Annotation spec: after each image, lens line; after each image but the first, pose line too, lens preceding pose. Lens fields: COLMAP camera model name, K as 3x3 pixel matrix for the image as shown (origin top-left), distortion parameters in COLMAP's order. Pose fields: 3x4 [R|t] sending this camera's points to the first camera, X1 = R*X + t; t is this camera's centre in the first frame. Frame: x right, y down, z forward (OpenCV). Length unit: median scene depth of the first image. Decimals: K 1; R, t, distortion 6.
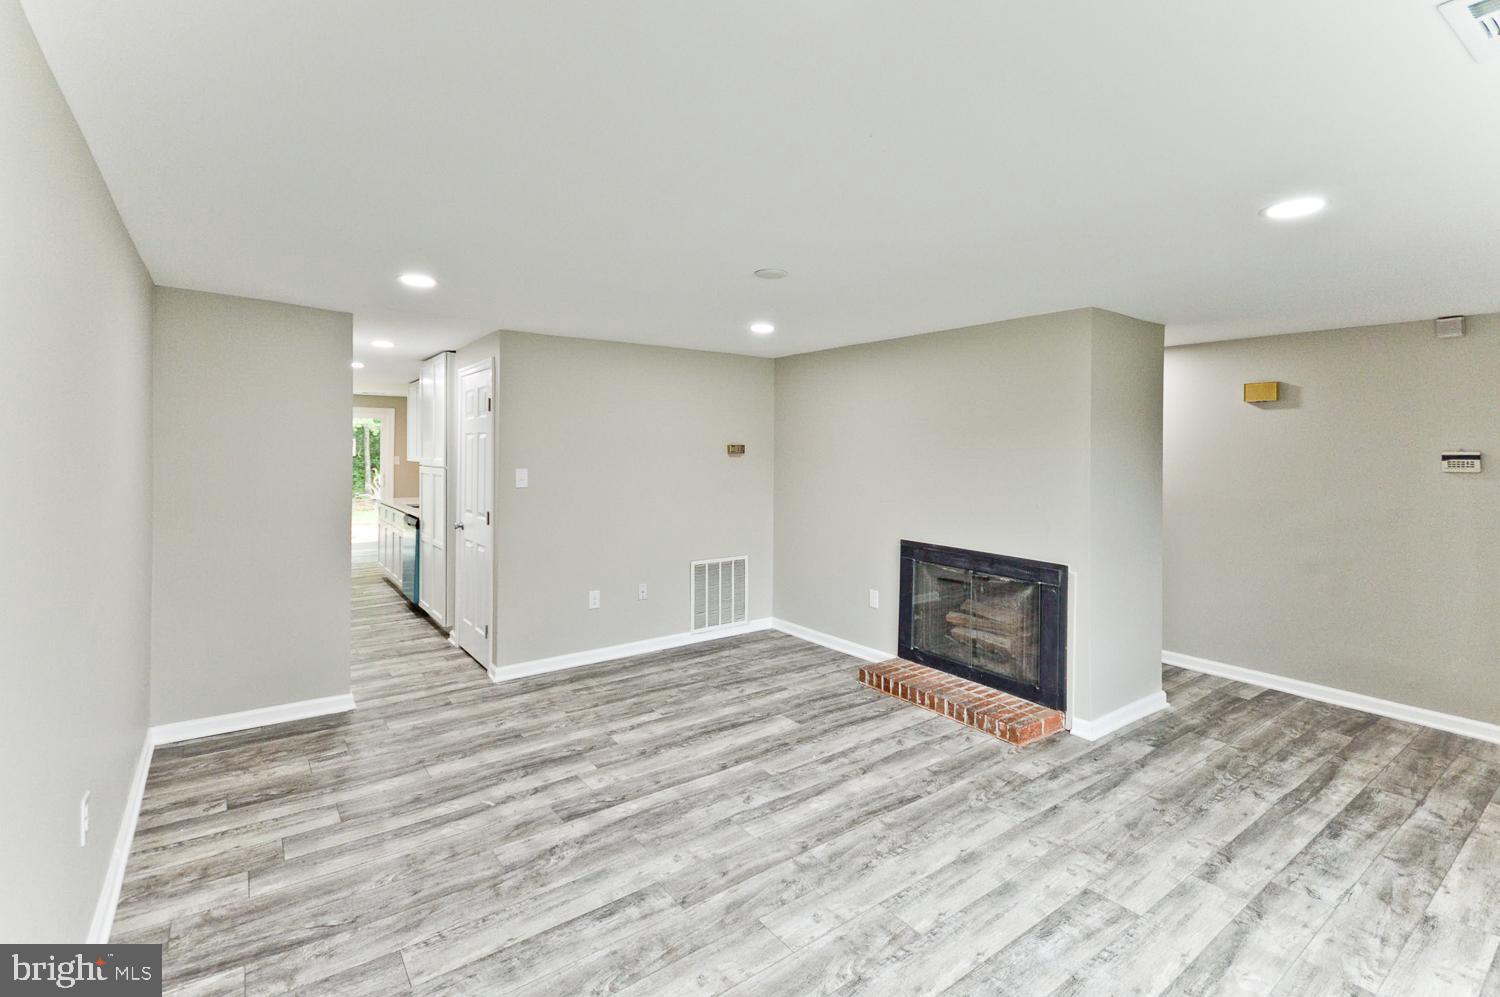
lens RADIAL K [[683.7, 0, 743.8], [0, 683.7, 455.2], [0, 0, 1]] dist [0.022097, -0.006546]
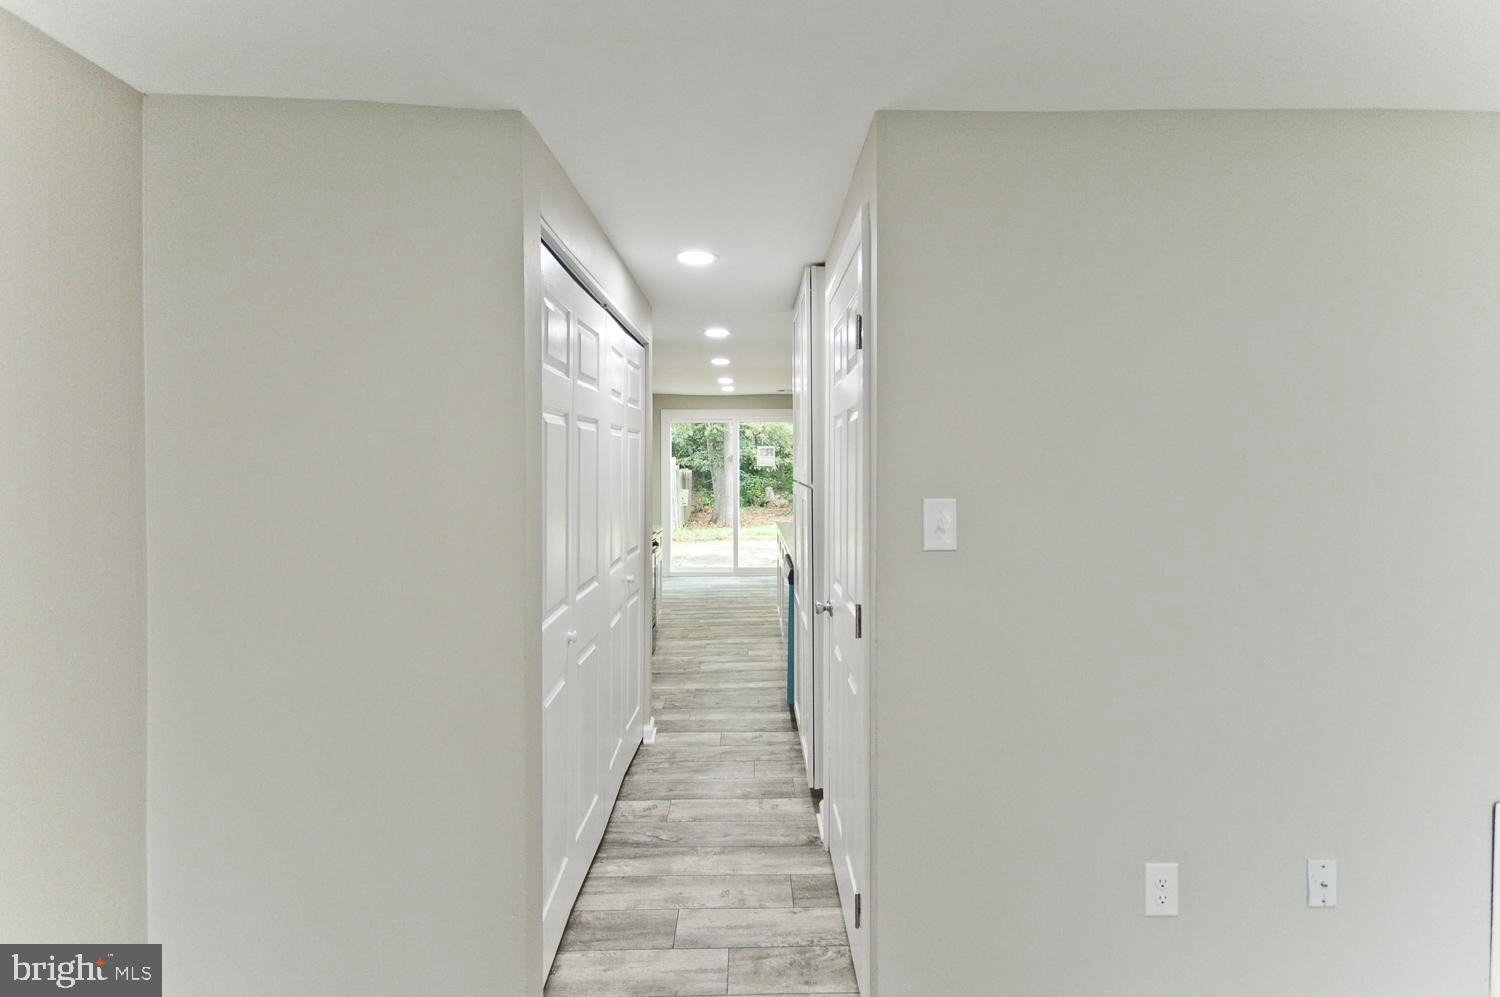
lens RADIAL K [[685.0, 0, 752.8], [0, 685.0, 462.5], [0, 0, 1]] dist [0.025758, -0.011562]
pose [[0.810450, -0.006405, -0.585773, -0.235429], [0.003988, 0.999977, -0.005417, 0.003650], [0.585795, 0.002054, 0.810457, 0.795157]]
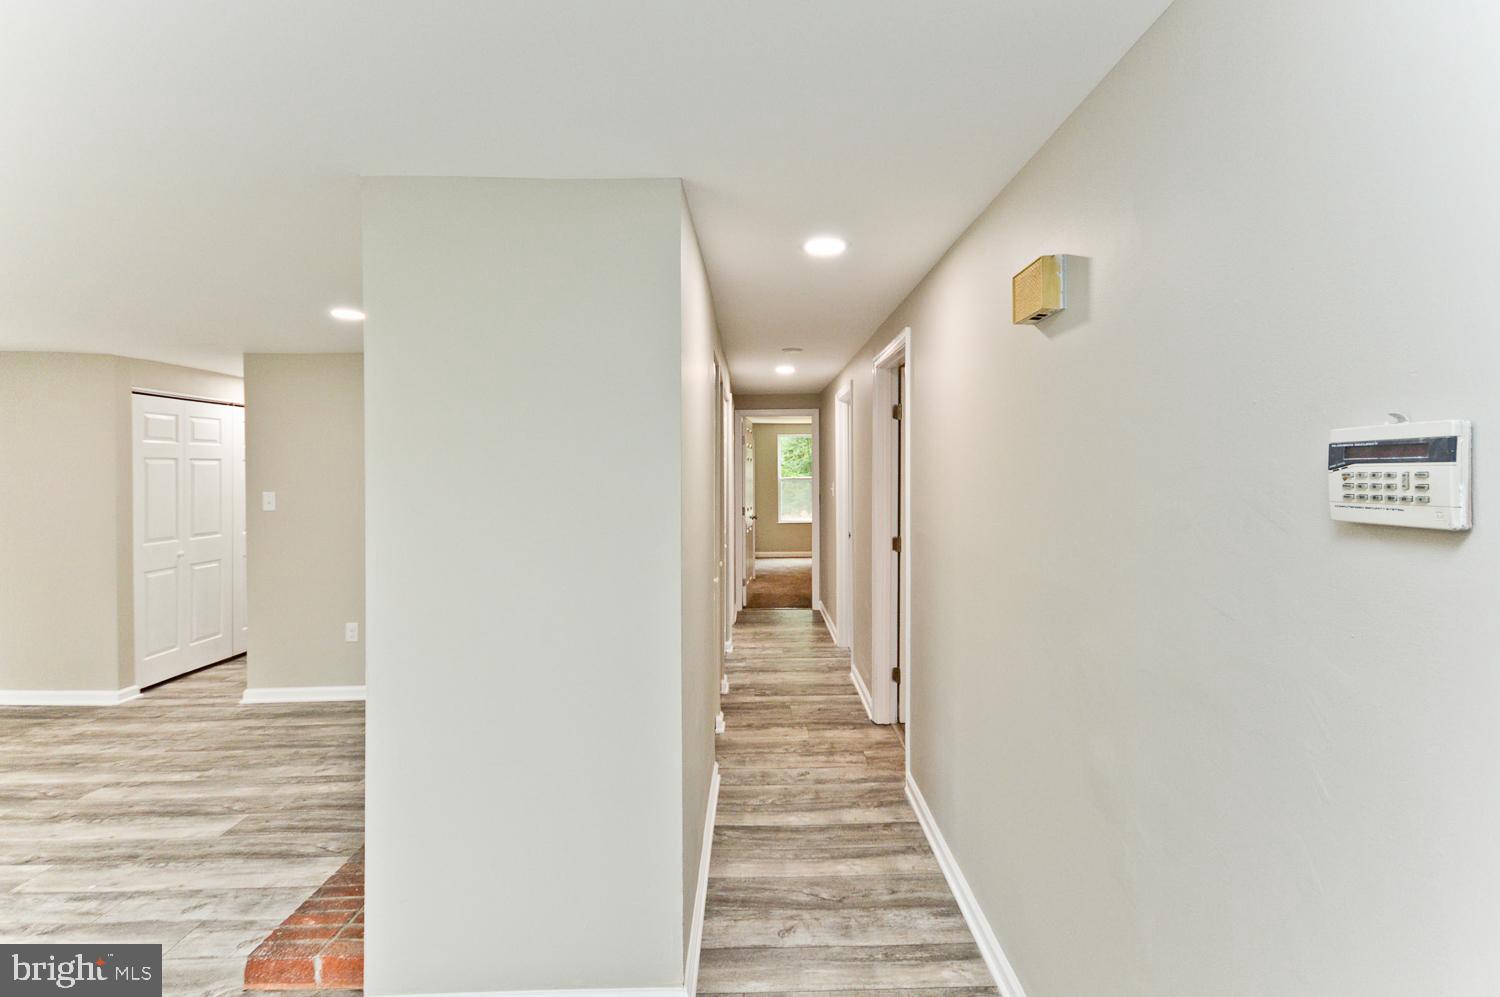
lens RADIAL K [[666.7, 0, 757.4], [0, 666.7, 486.2], [0, 0, 1]] dist [0.048544, -0.023395]
pose [[0.819977, -0.001554, -0.572395, 0.984927], [0.010417, 0.999871, 0.012207, 0.008472], [0.572302, -0.015972, 0.819887, 0.727502]]
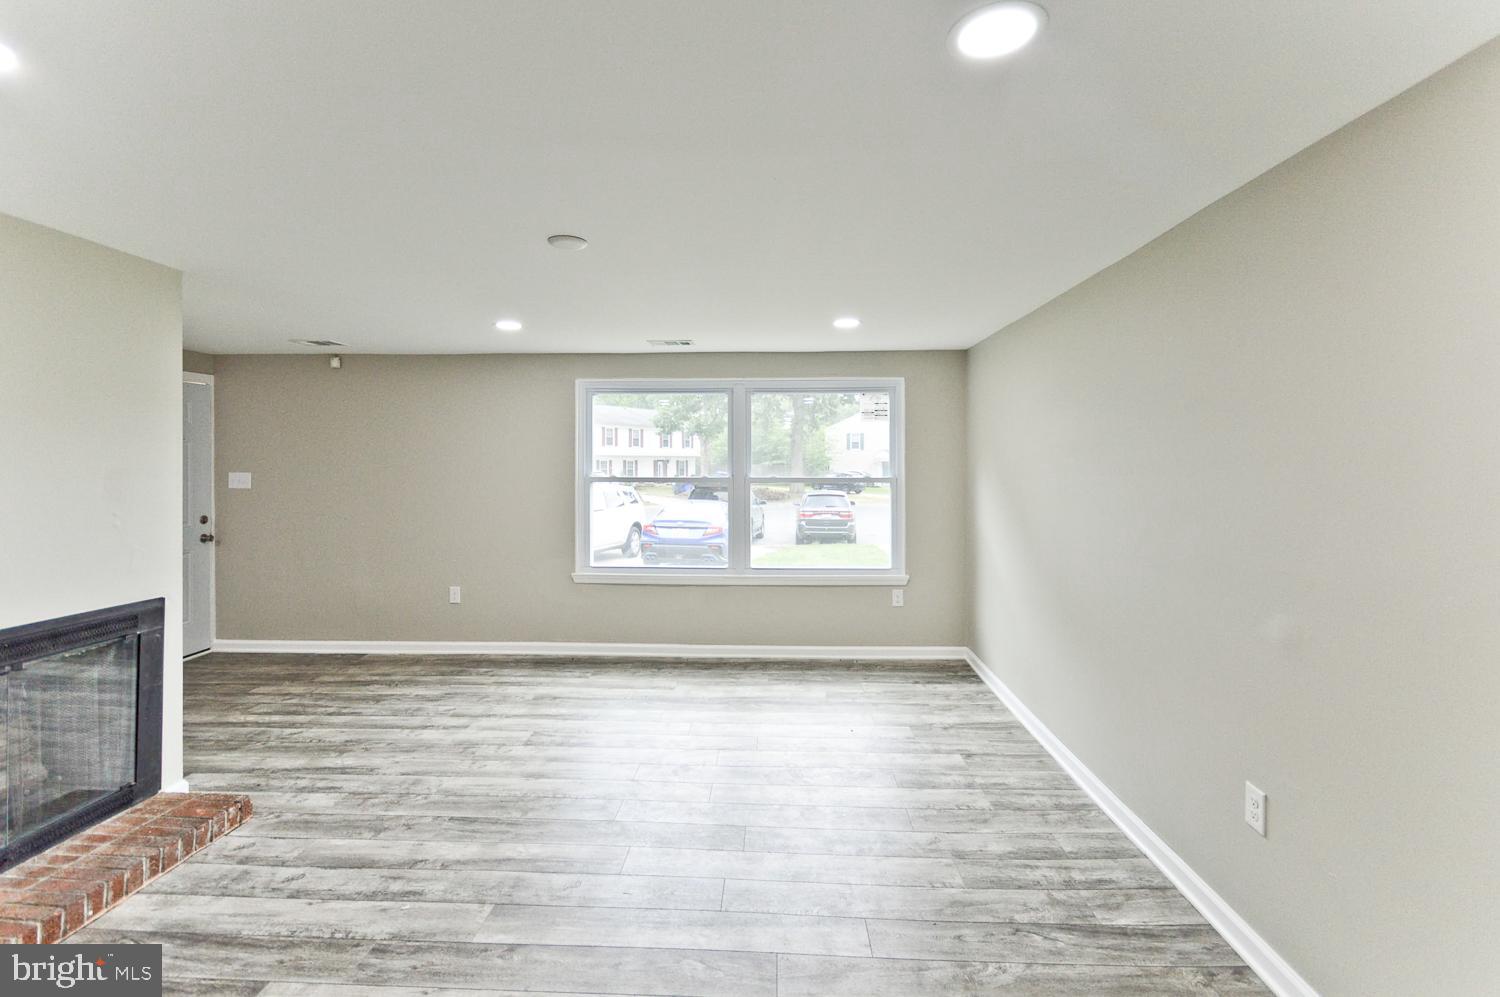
lens RADIAL K [[685.0, 0, 752.8], [0, 685.0, 462.5], [0, 0, 1]] dist [0.025758, -0.011562]
pose [[-0.786902, -0.009998, 0.616997, -0.510789], [-0.005594, 0.999943, 0.009070, 0.000409], [-0.617053, 0.003686, -0.786913, 1.177305]]
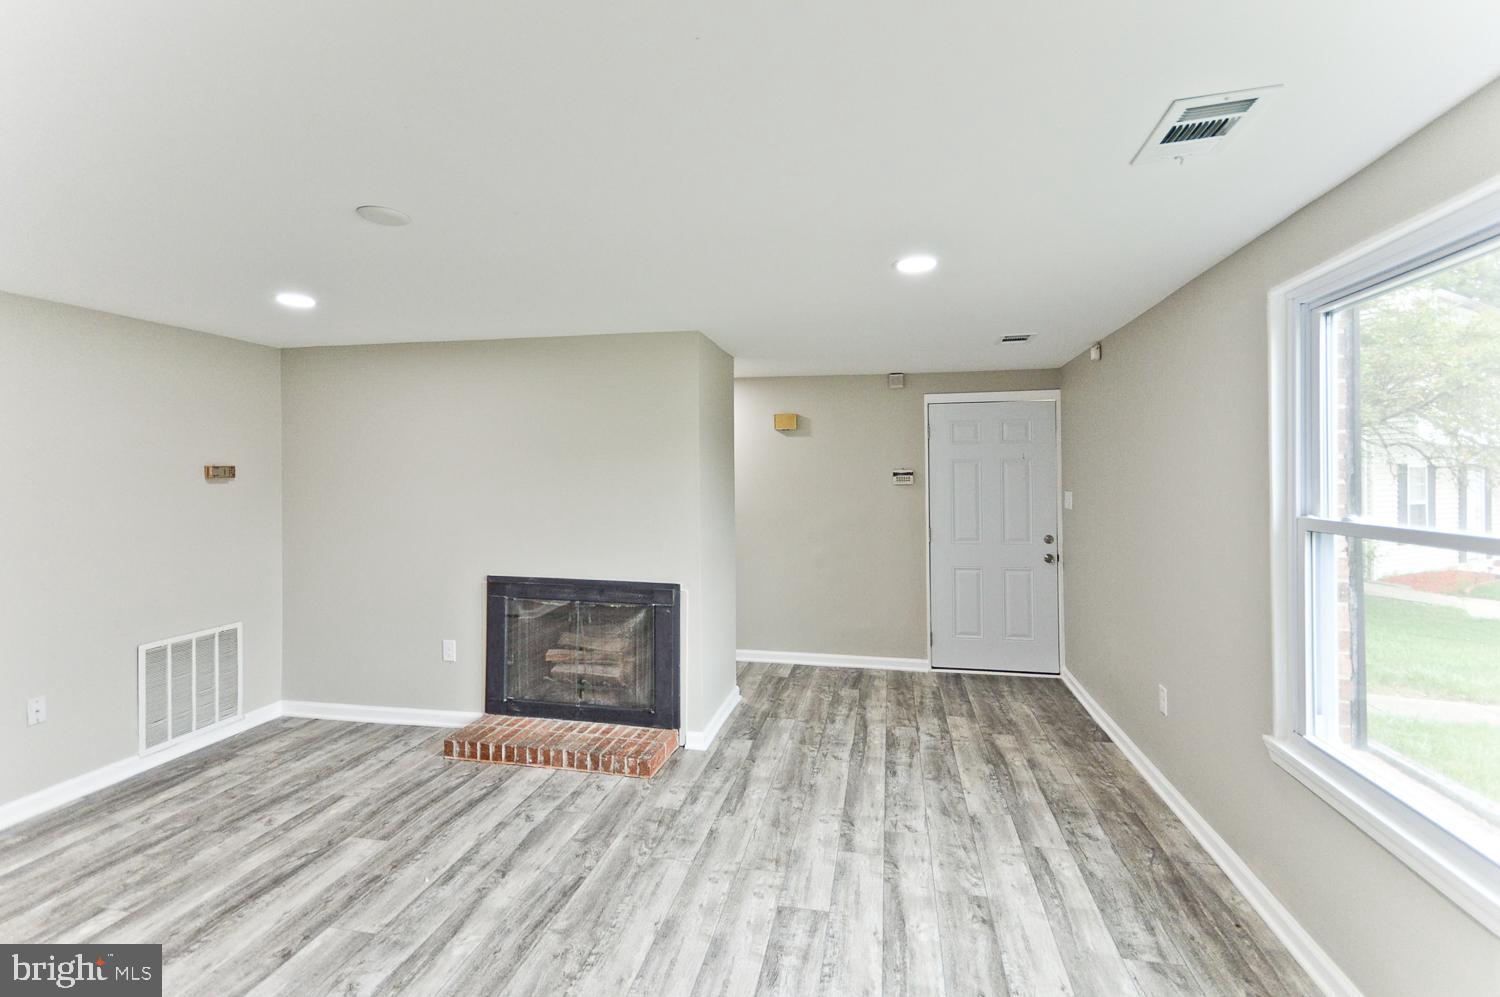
lens RADIAL K [[675.9, 0, 753.4], [0, 675.9, 481.7], [0, 0, 1]] dist [0.015084, -0.000322]
pose [[0.737930, -0.013924, 0.674733, -0.115763], [0.011153, 0.999902, 0.008436, 0.003692], [-0.674785, 0.001301, 0.738013, 0.190195]]
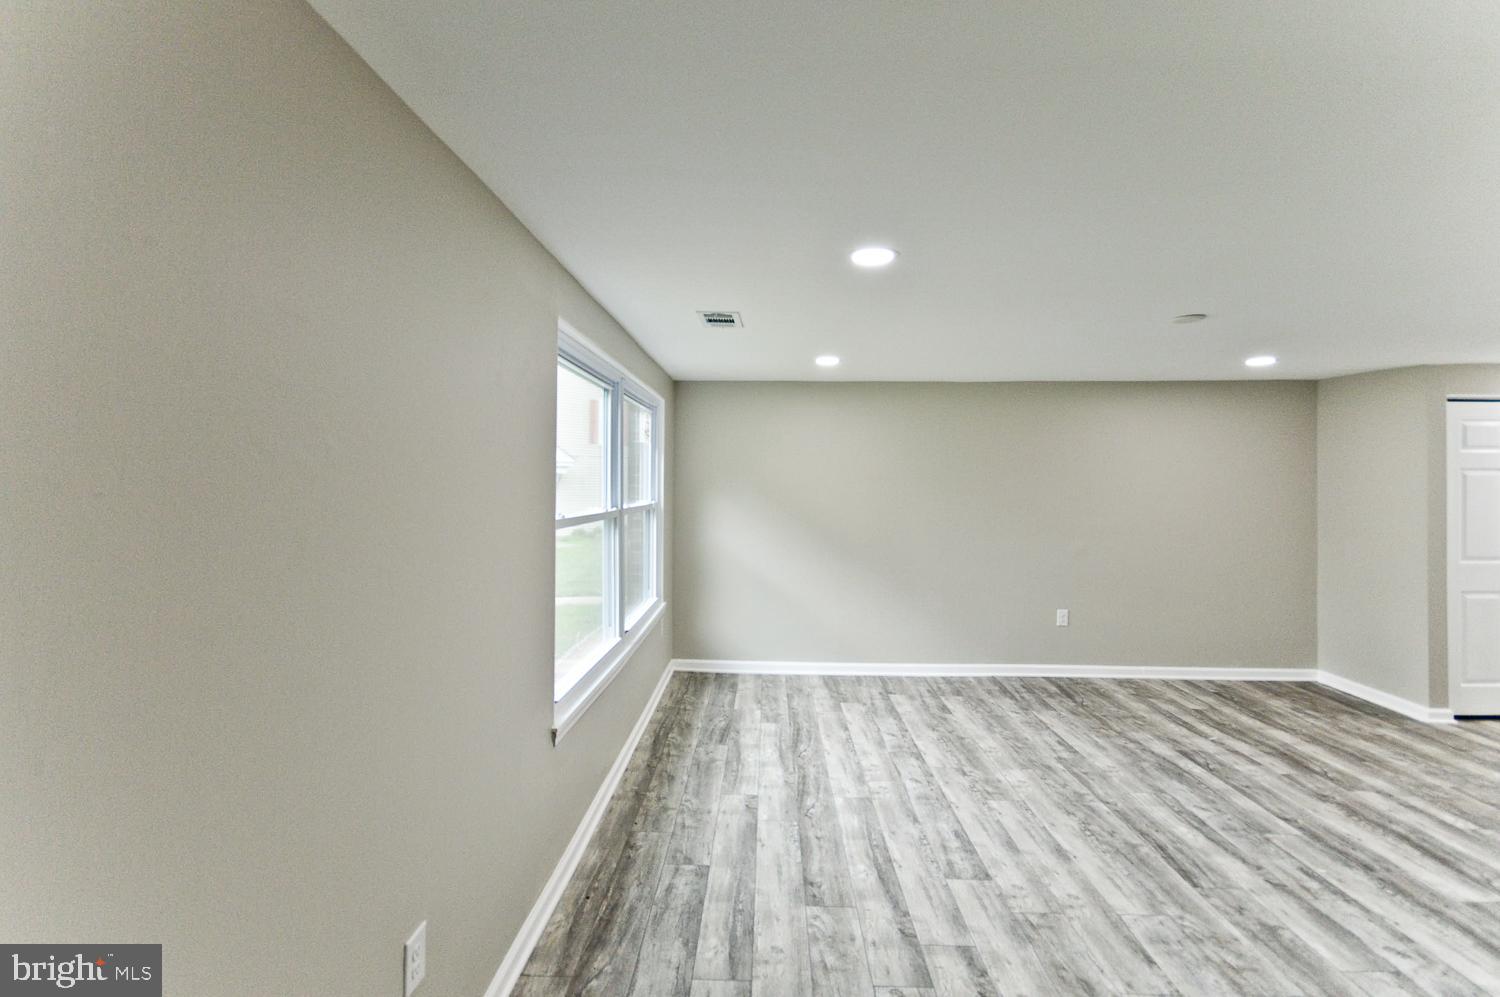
lens RADIAL K [[666.7, 0, 757.4], [0, 666.7, 486.2], [0, 0, 1]] dist [0.048544, -0.023395]
pose [[-0.604647, -0.008428, -0.796449, 0.996566], [-0.012451, 0.999922, -0.001128, 0.008365], [0.796397, 0.009235, -0.604704, 0.851359]]
